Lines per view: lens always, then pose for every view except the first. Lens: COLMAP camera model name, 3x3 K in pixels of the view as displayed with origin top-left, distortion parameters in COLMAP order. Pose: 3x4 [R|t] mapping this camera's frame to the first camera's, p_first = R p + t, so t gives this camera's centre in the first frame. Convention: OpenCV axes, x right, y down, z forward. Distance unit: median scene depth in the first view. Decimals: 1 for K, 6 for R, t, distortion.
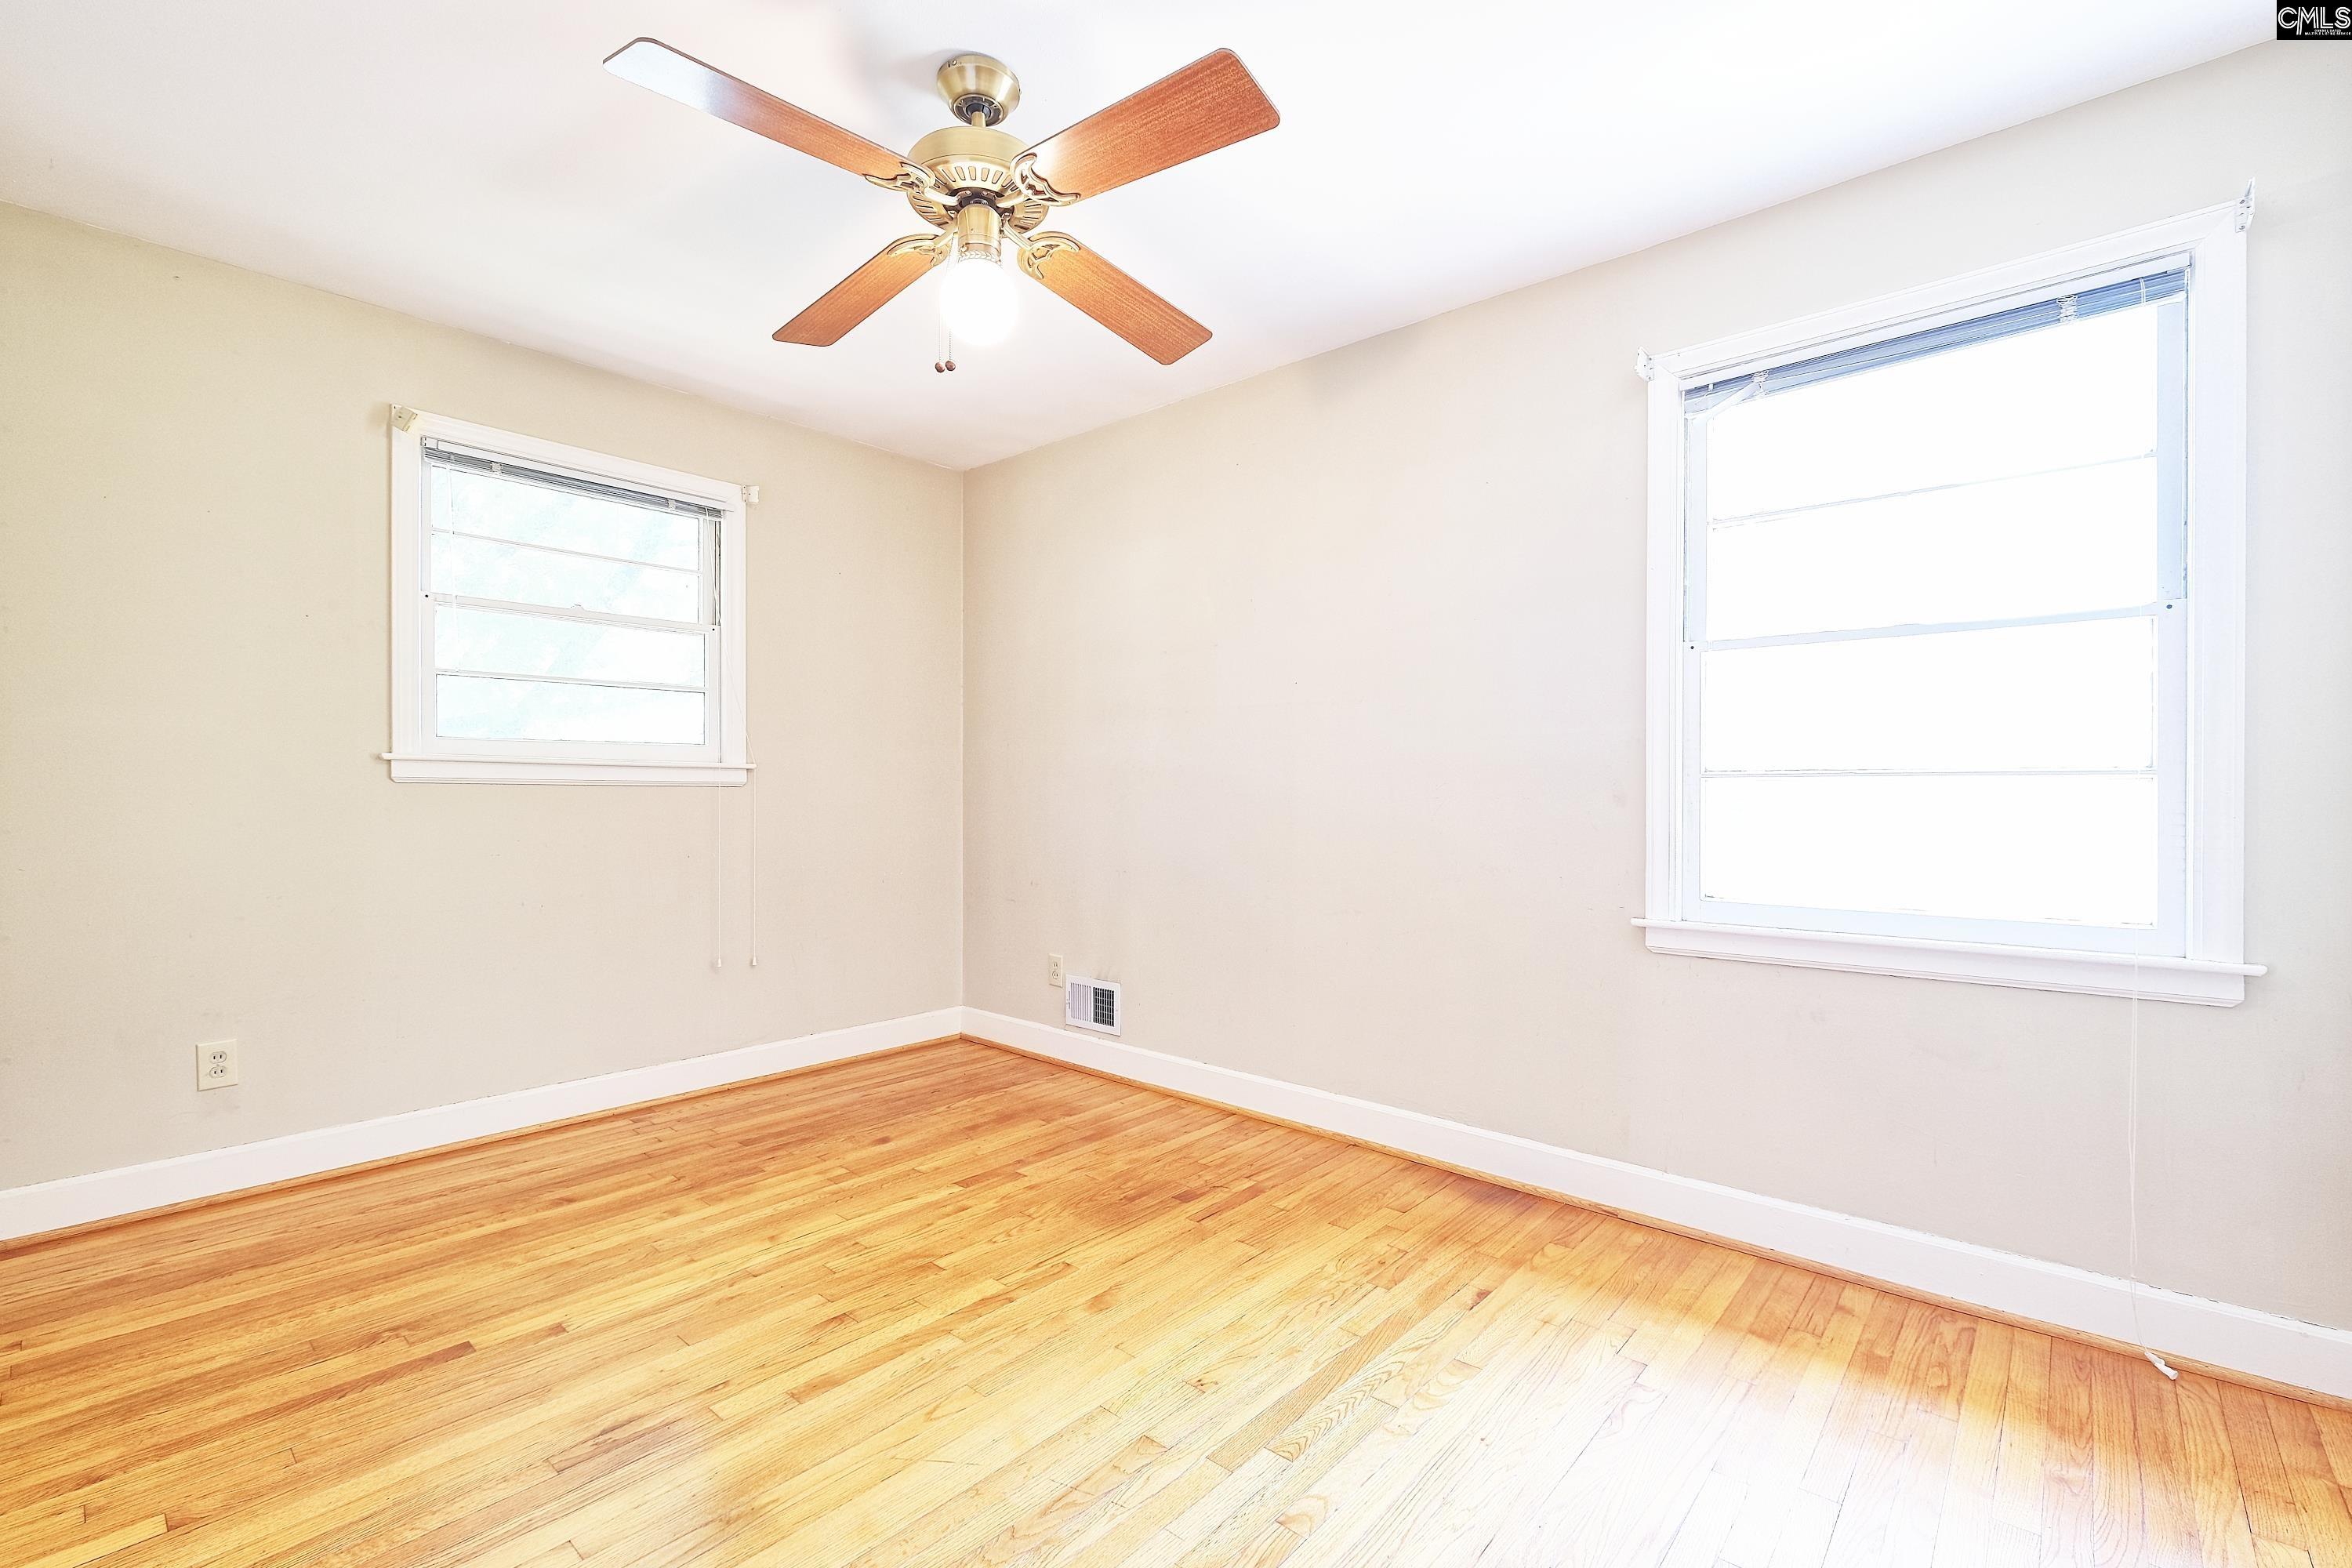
lens RADIAL K [[1027.1, 0, 1174.5], [0, 1027.1, 788.8], [0, 0, 1]] dist [-0.004154, -0.000257]
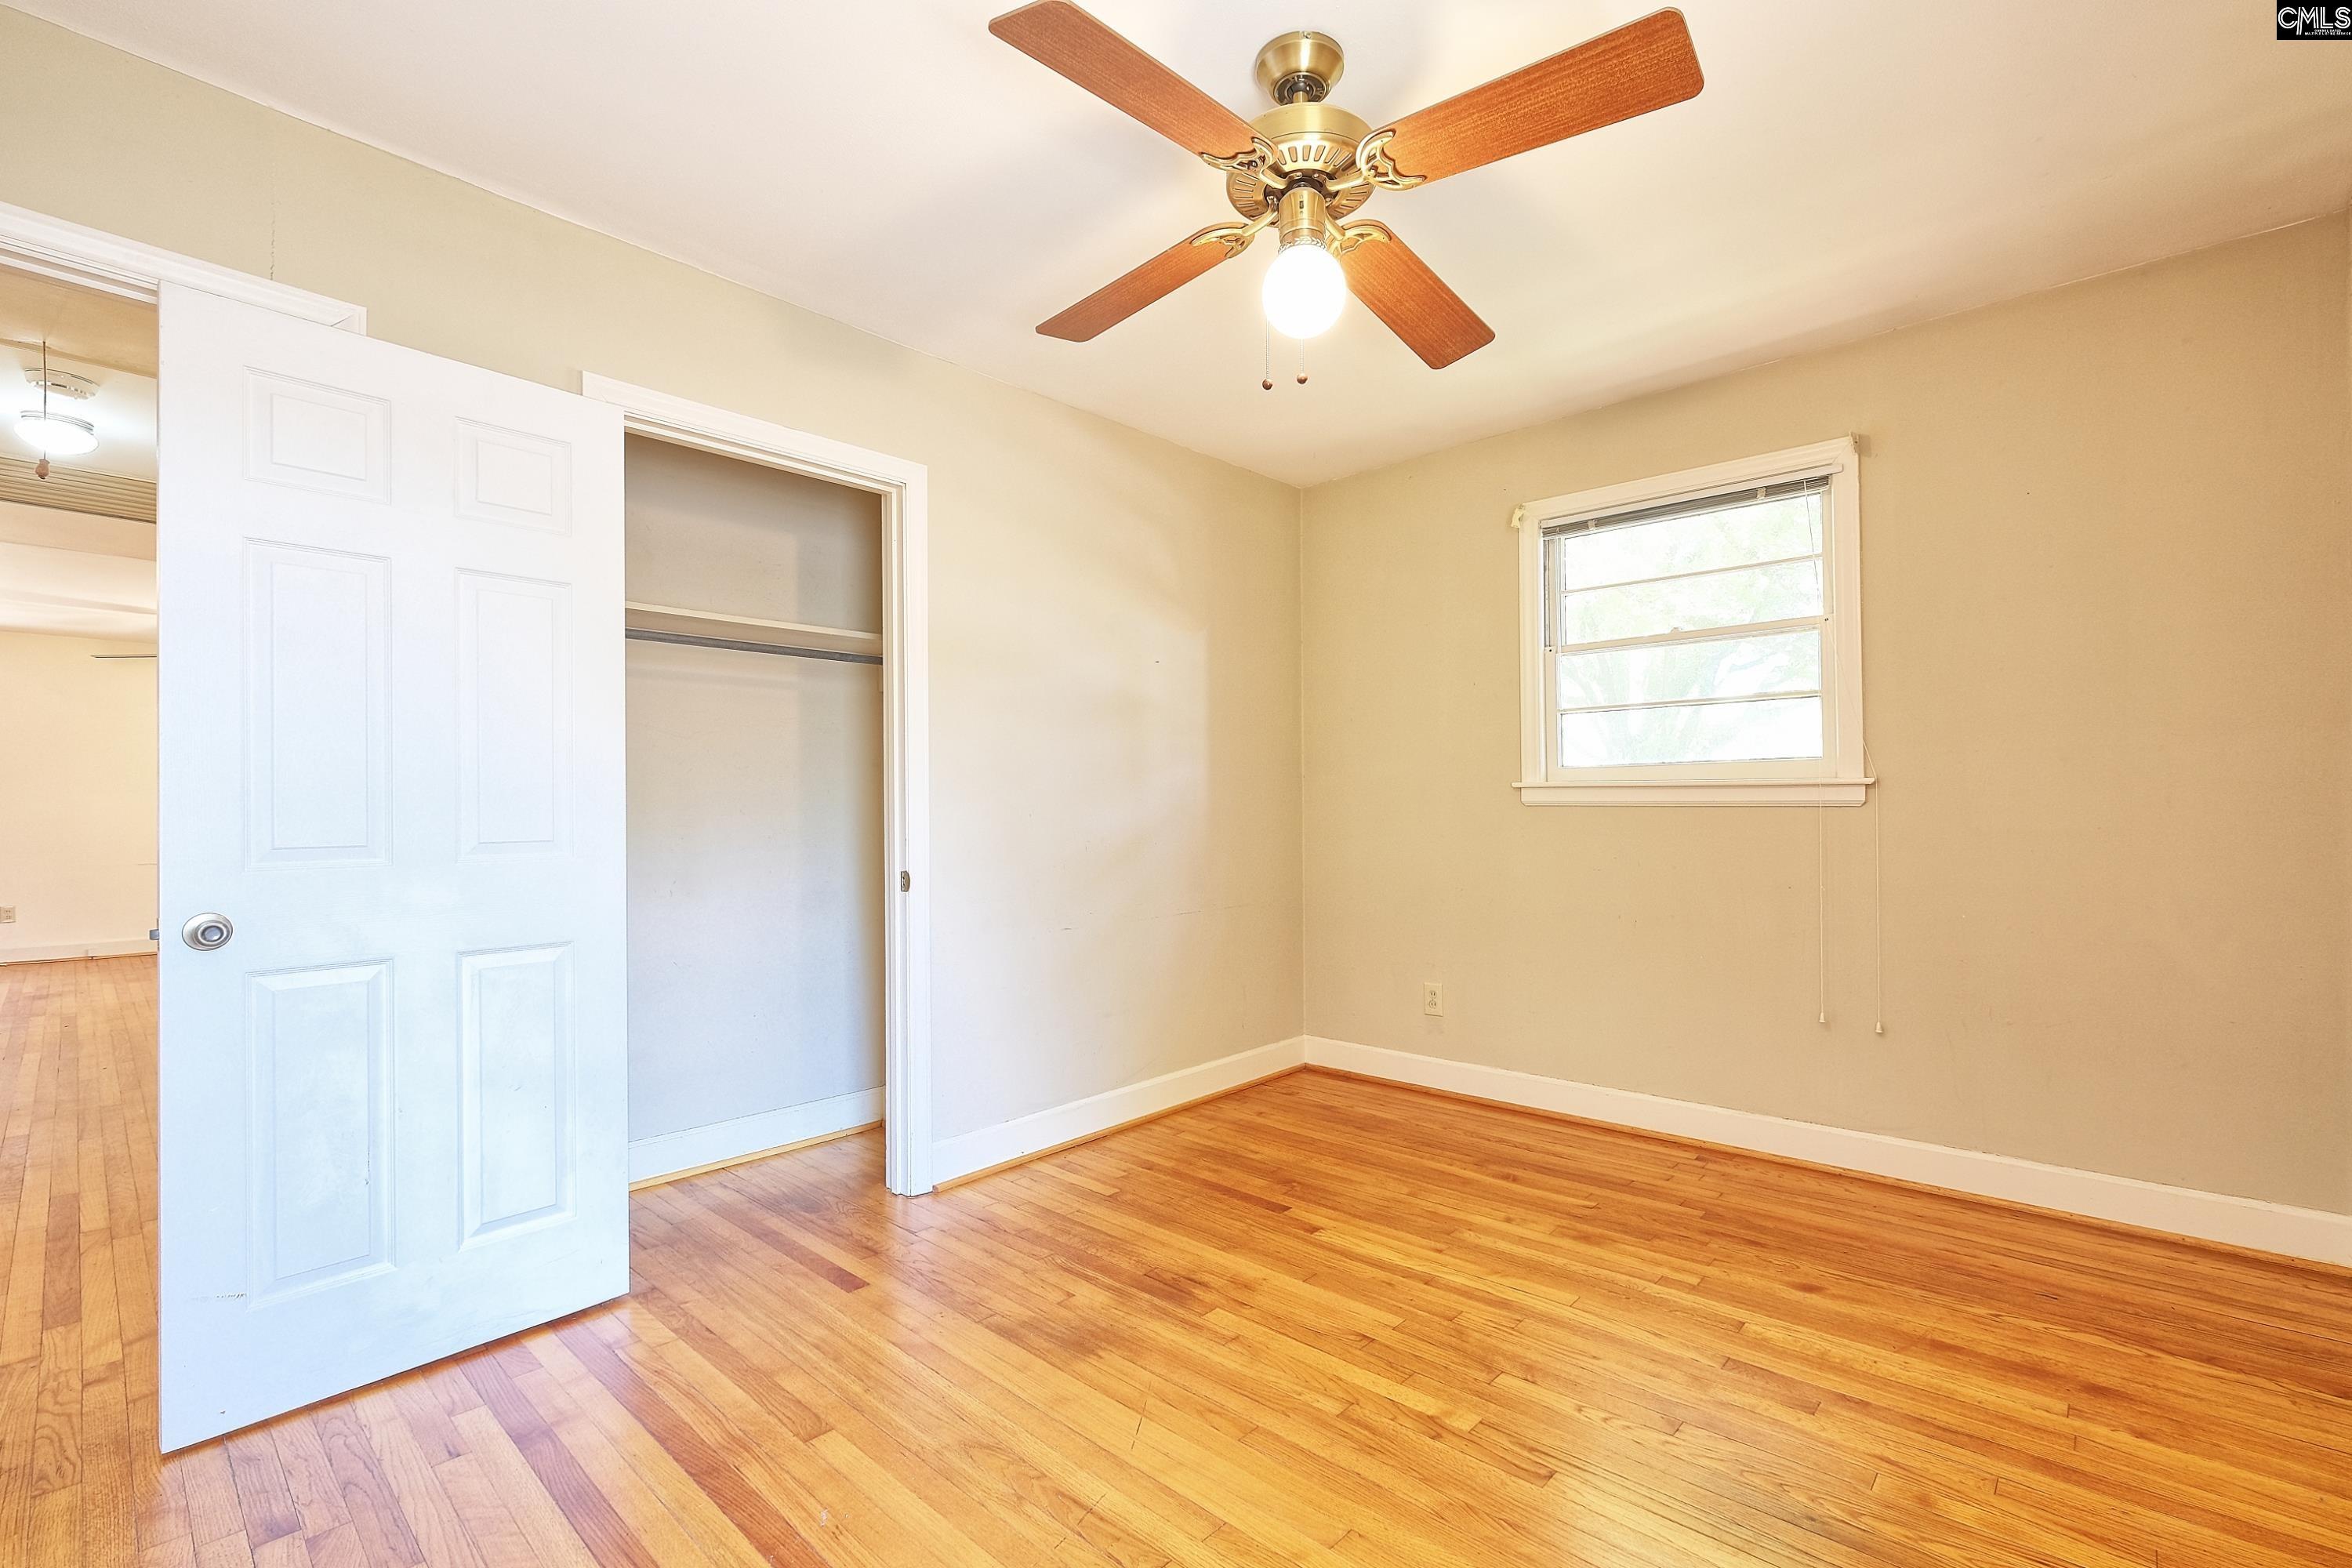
lens RADIAL K [[1027.1, 0, 1174.5], [0, 1027.1, 788.8], [0, 0, 1]] dist [-0.004154, -0.000257]
pose [[-0.026123, -0.023998, -0.999371, 0.506998], [0.004683, 0.999698, -0.024128, 0.002179], [0.999648, -0.005310, -0.026003, 0.617112]]
